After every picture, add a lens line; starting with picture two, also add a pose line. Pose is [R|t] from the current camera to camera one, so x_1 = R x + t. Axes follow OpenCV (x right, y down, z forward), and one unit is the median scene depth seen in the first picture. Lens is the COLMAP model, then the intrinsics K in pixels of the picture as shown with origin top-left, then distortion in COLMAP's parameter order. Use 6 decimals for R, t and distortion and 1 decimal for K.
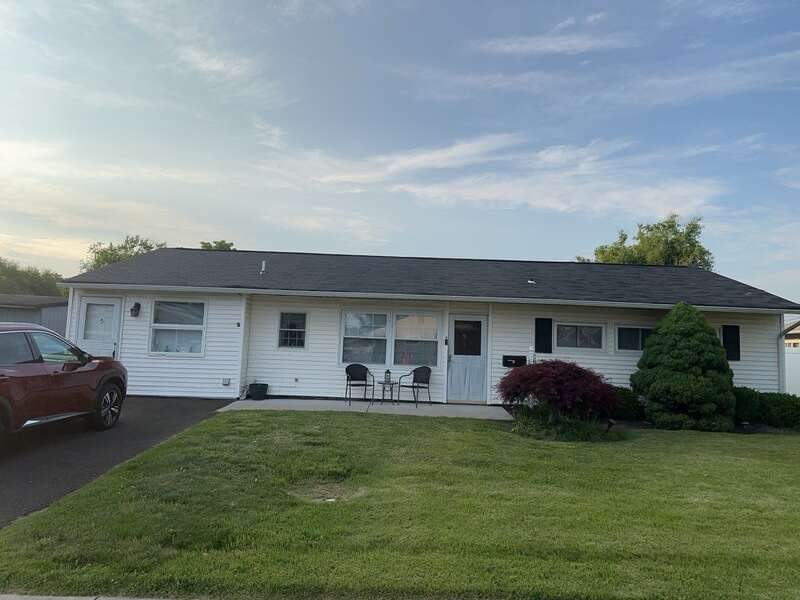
lens RADIAL K [[564.5, 0, 400.0], [0, 564.5, 300.0], [0, 0, 1]] dist [0.073422, -0.107509]
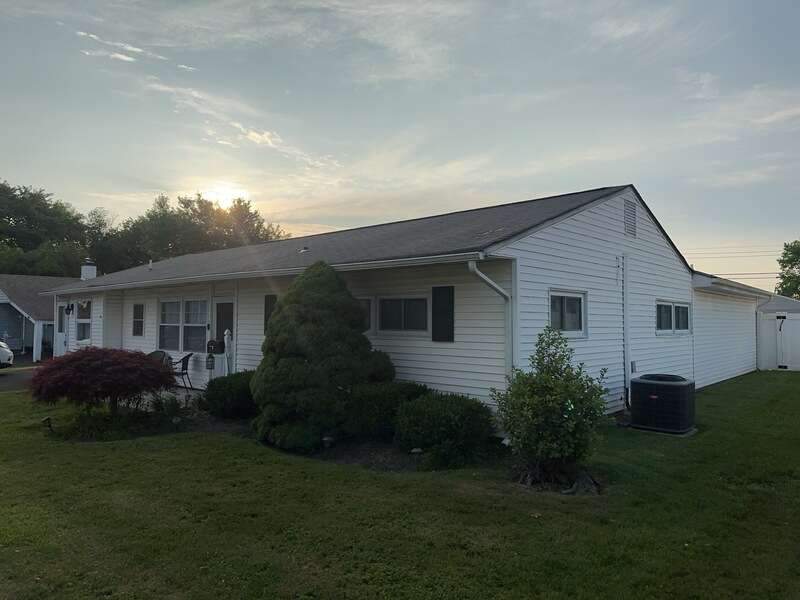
lens RADIAL K [[574.8, 0, 400.0], [0, 574.8, 300.0], [0, 0, 1]] dist [0.016573, -0.003042]
pose [[0.748895, -0.061229, -0.659854, 0.970097], [0.084768, 0.996394, 0.003750, 0.052944], [0.657245, -0.058742, 0.751384, 0.479505]]
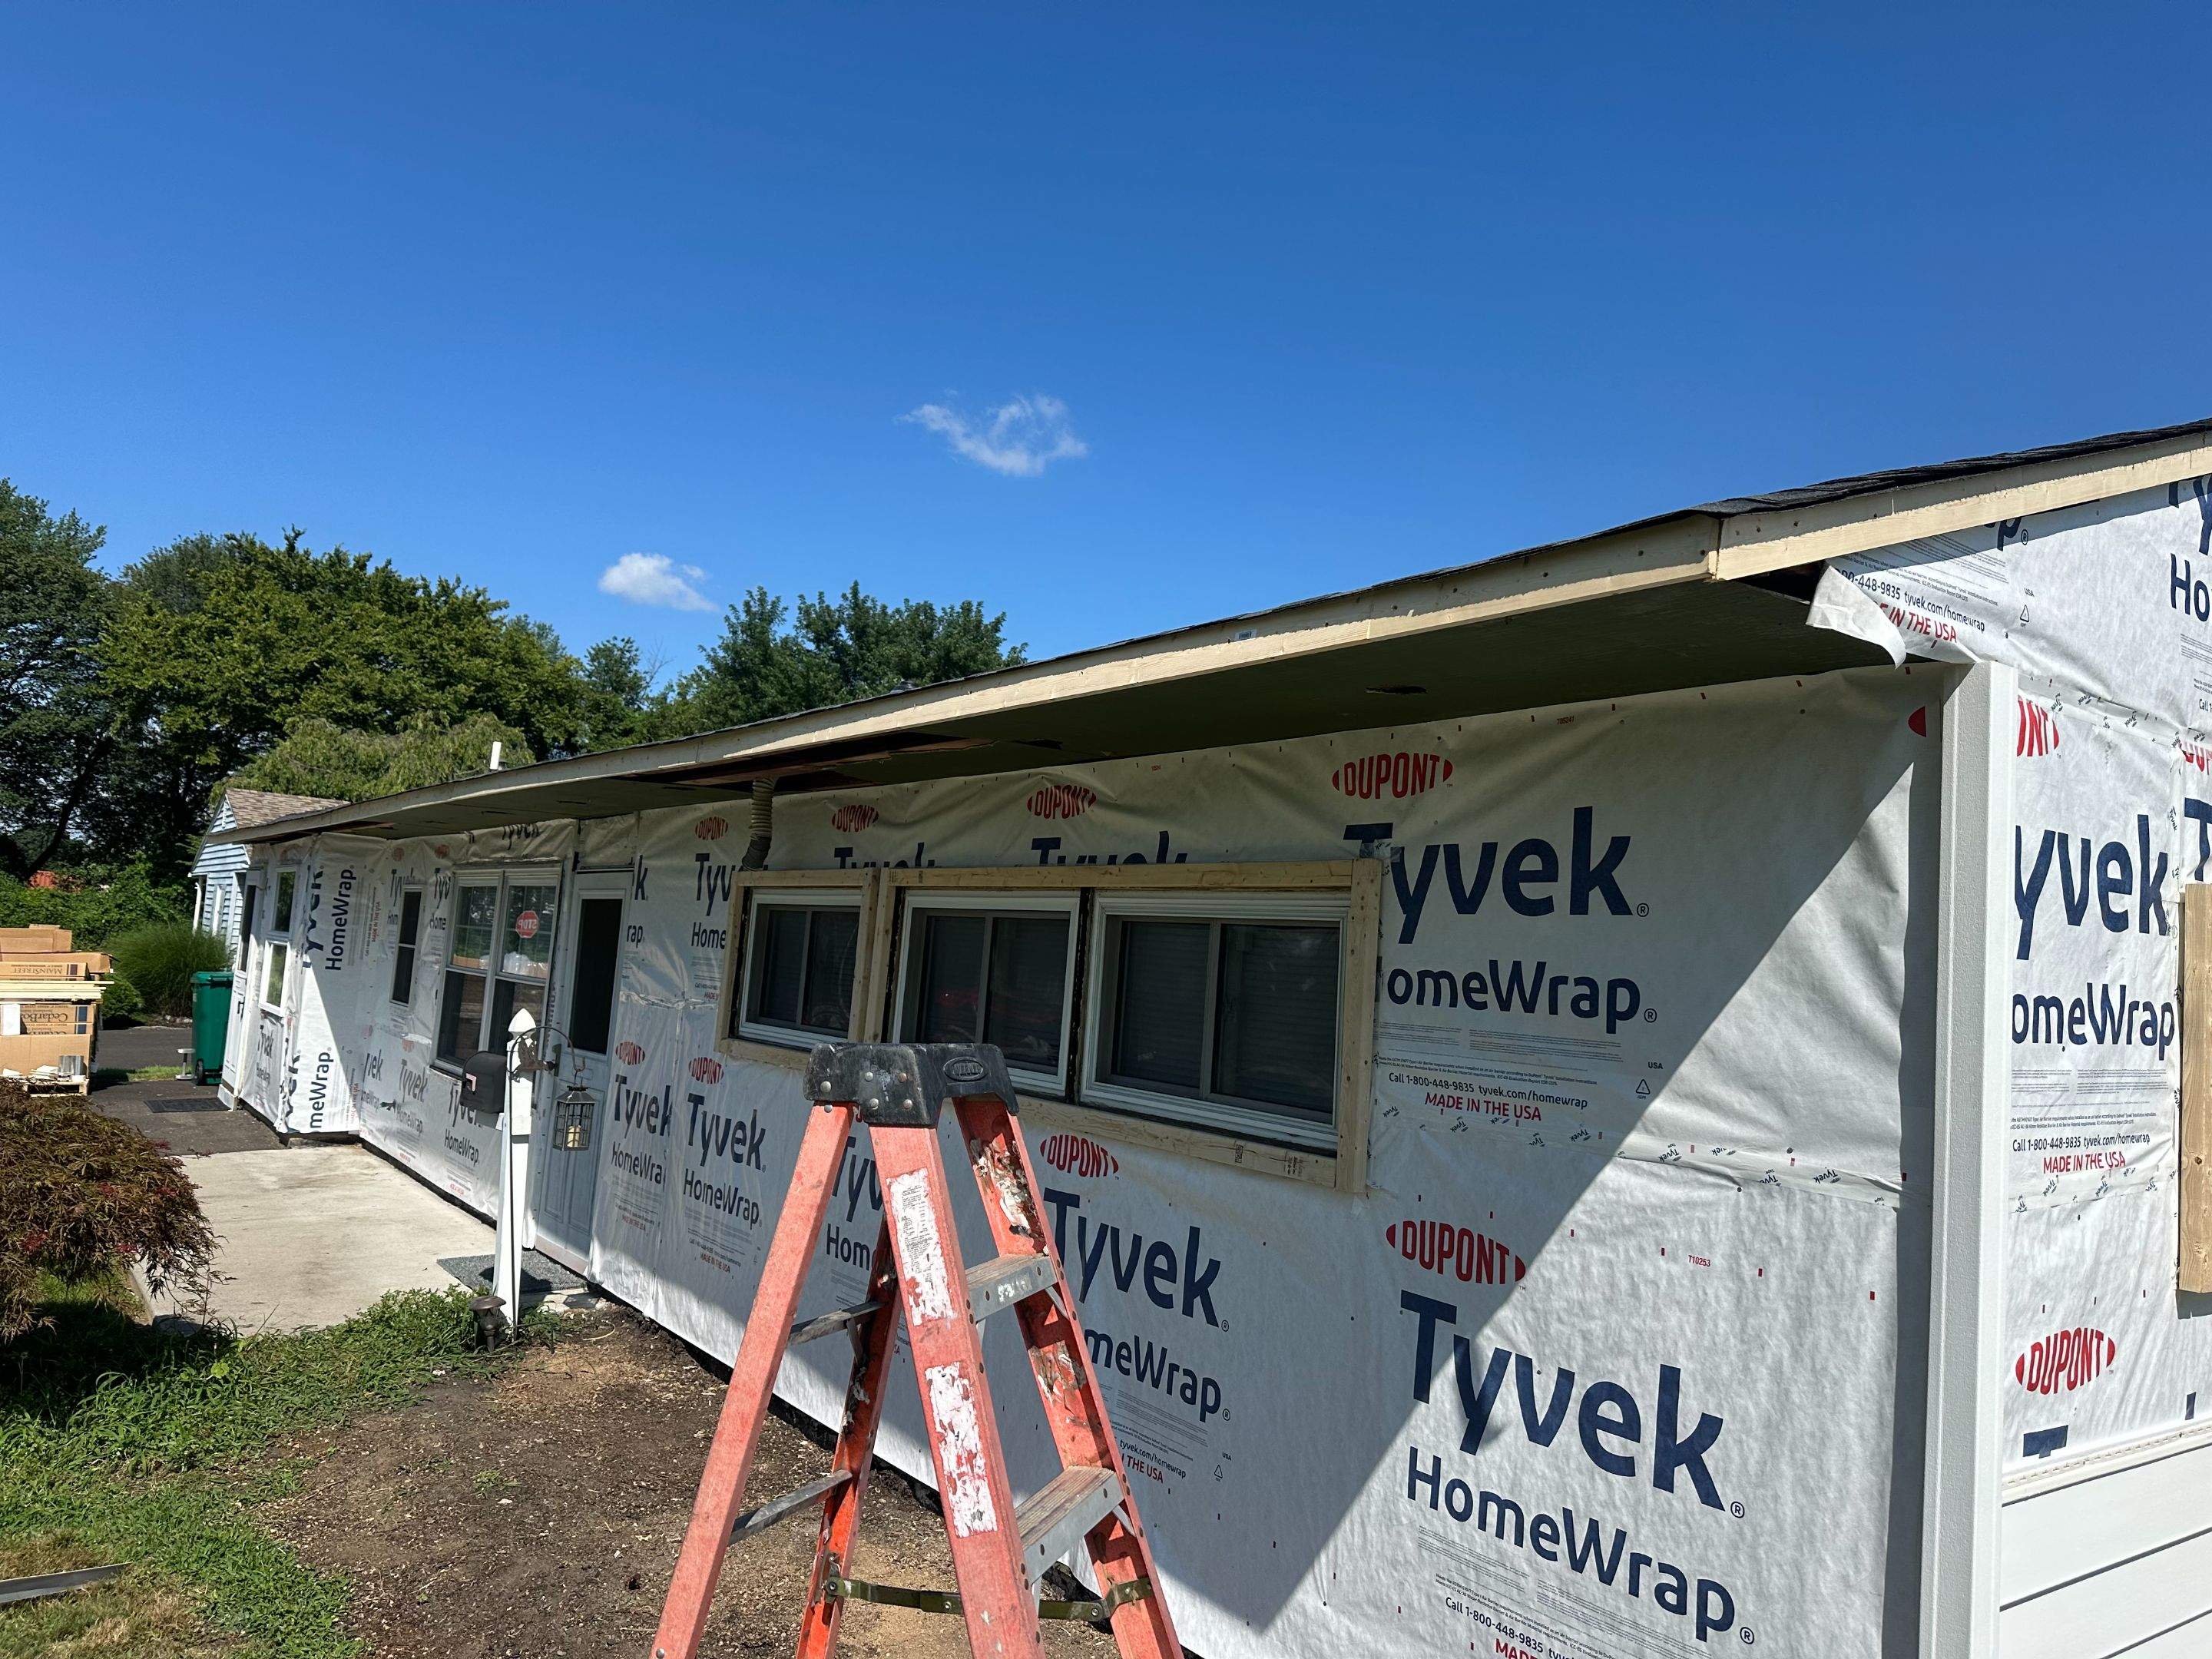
lens RADIAL K [[1589.5, 0, 1106.0], [0, 1589.5, 829.5], [0, 0, 1]] dist [0.108097, -0.160024]
pose [[0.605348, -0.068069, -0.793045, 0.788170], [0.025219, 0.997477, -0.066365, 0.056536], [0.795562, 0.020174, 0.605537, 0.756834]]
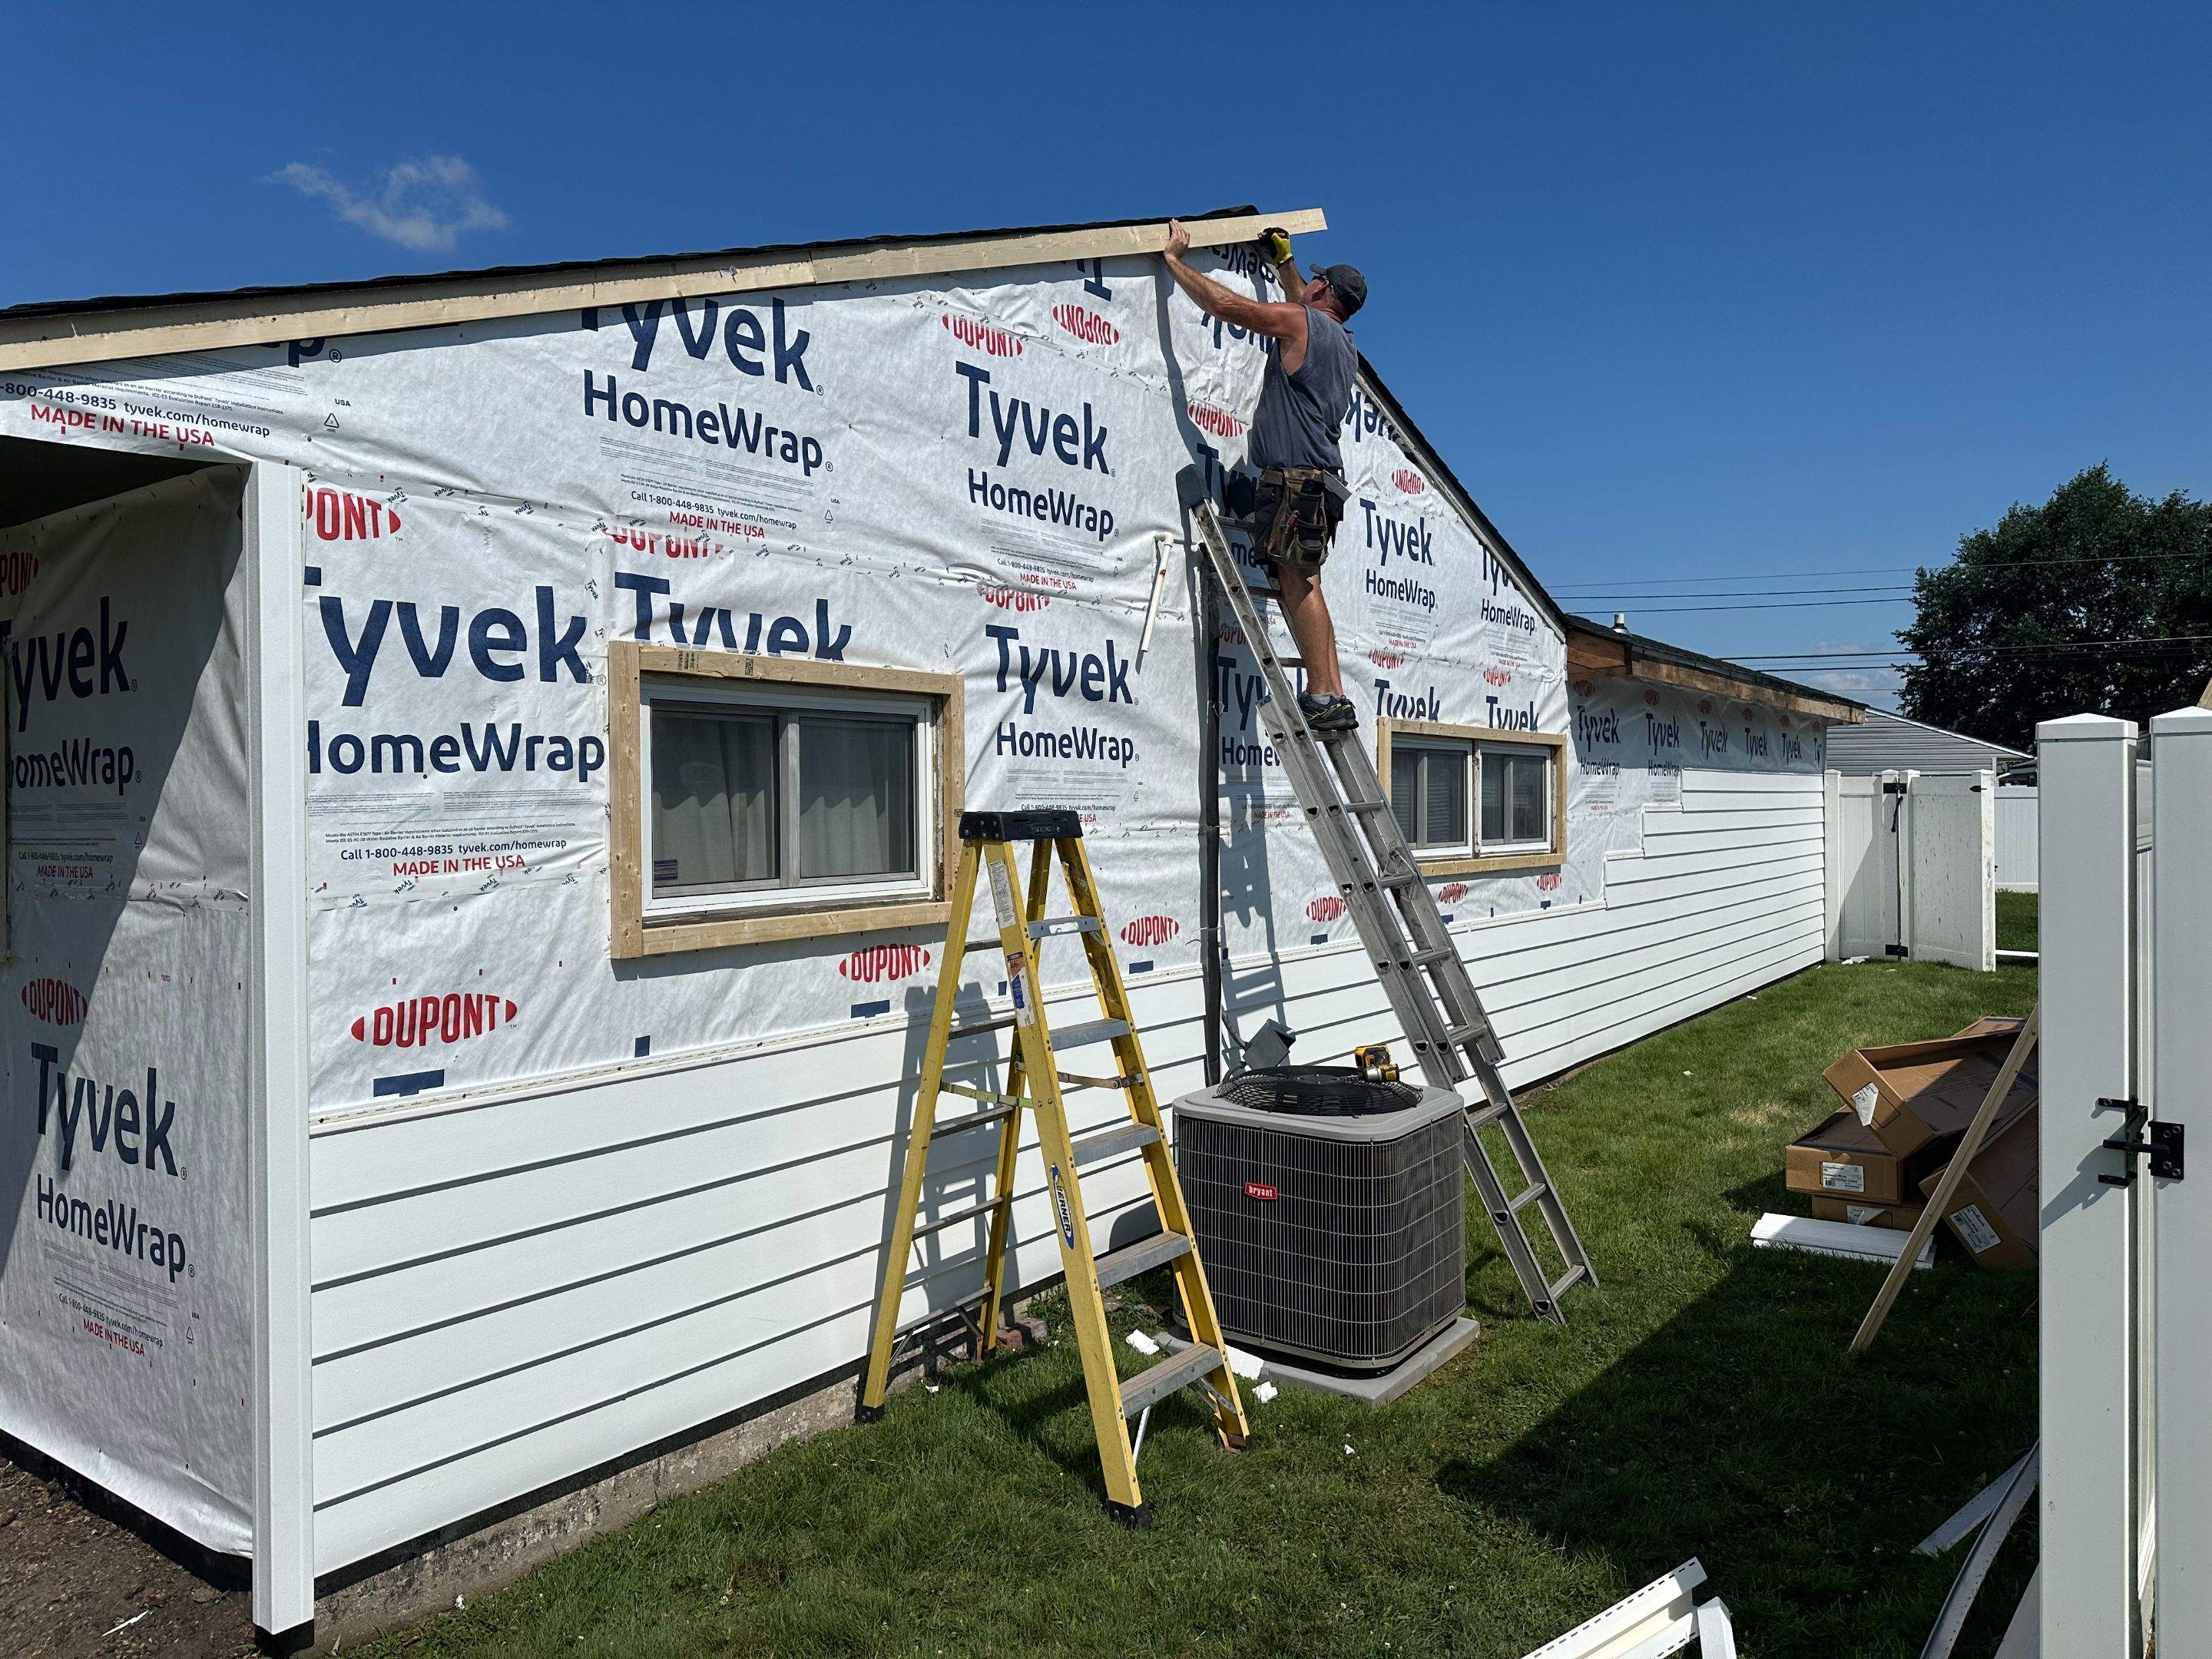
lens RADIAL K [[1602.3, 0, 1112.0], [0, 1602.3, 814.3], [0, 0, 1]] dist [0.123058, -0.180374]
pose [[0.822879, -0.039262, -0.566859, 0.939436], [0.088840, 0.994231, 0.060102, 0.074649], [0.561229, -0.099816, 0.821620, 0.829748]]
